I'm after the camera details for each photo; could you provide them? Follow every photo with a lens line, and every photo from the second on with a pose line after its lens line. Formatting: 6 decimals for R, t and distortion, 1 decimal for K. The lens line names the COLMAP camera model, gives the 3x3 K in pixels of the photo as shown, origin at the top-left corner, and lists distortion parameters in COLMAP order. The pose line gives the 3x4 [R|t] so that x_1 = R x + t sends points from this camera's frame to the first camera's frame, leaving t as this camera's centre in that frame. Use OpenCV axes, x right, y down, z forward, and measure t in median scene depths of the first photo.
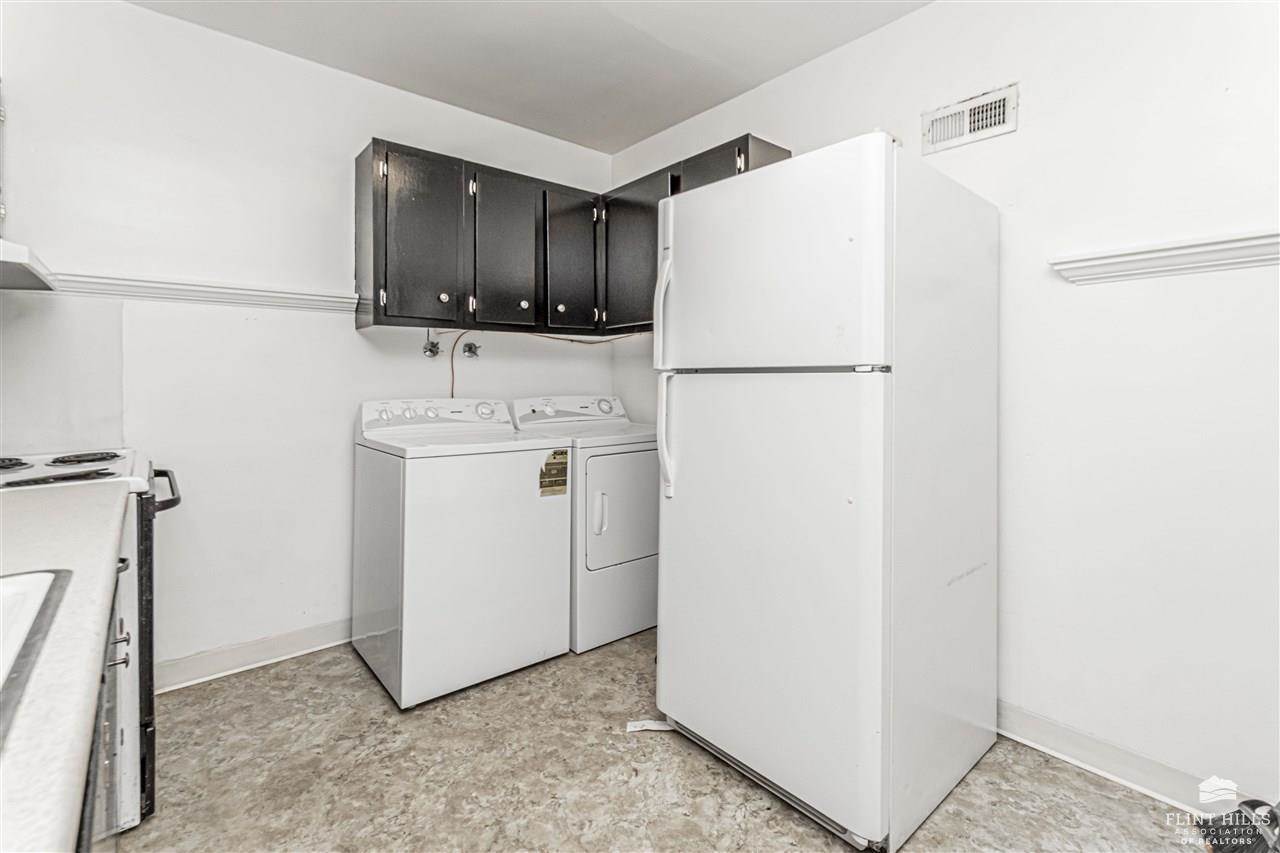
lens RADIAL K [[574.3, 0, 663.4], [0, 574.3, 374.8], [0, 0, 1]] dist [-0.002139, 0.002928]
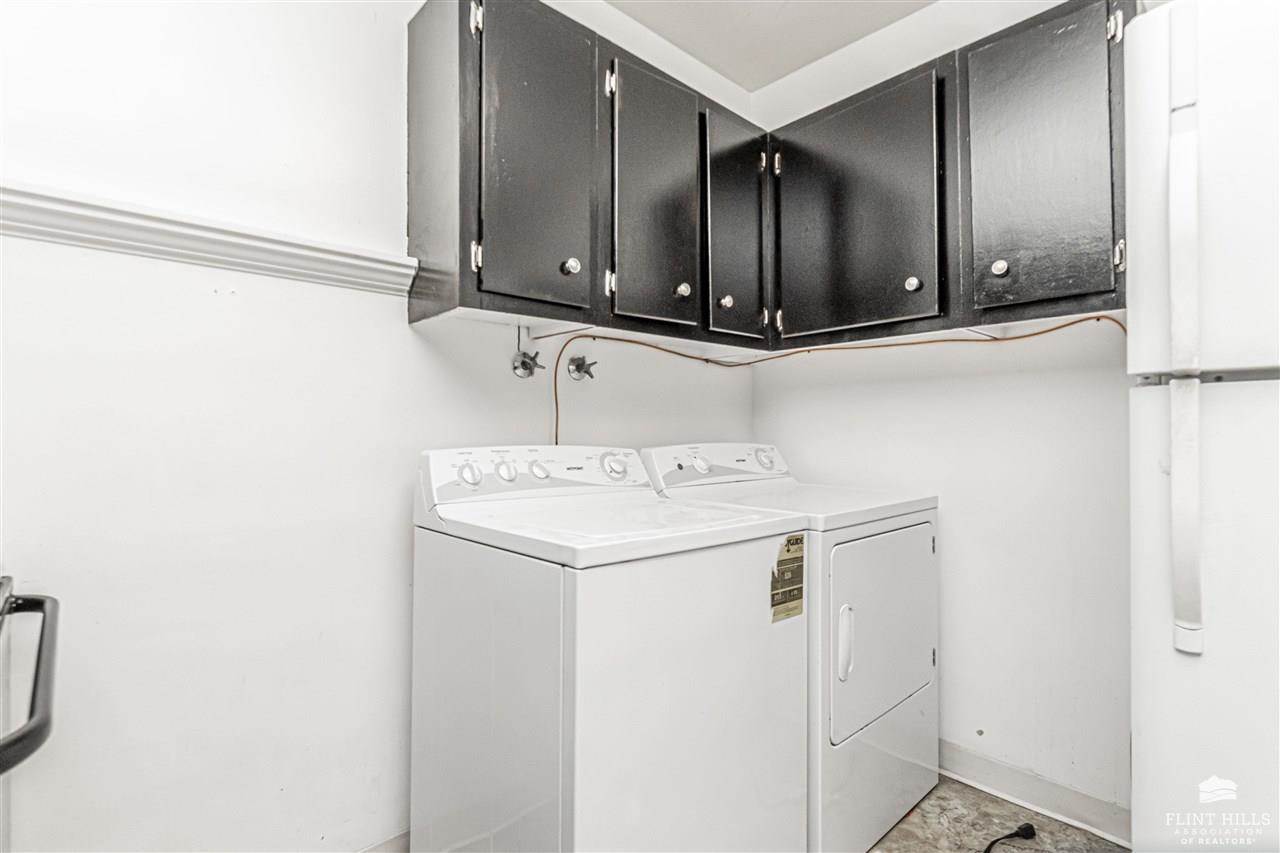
lens RADIAL K [[574.3, 0, 650.2], [0, 574.3, 431.7], [0, 0, 1]] dist [-0.002139, 0.002928]
pose [[0.999036, -0.000959, 0.043883, -0.317775], [0.000829, 0.999995, 0.002968, 0.026088], [-0.043885, -0.002928, 0.999032, 0.414843]]
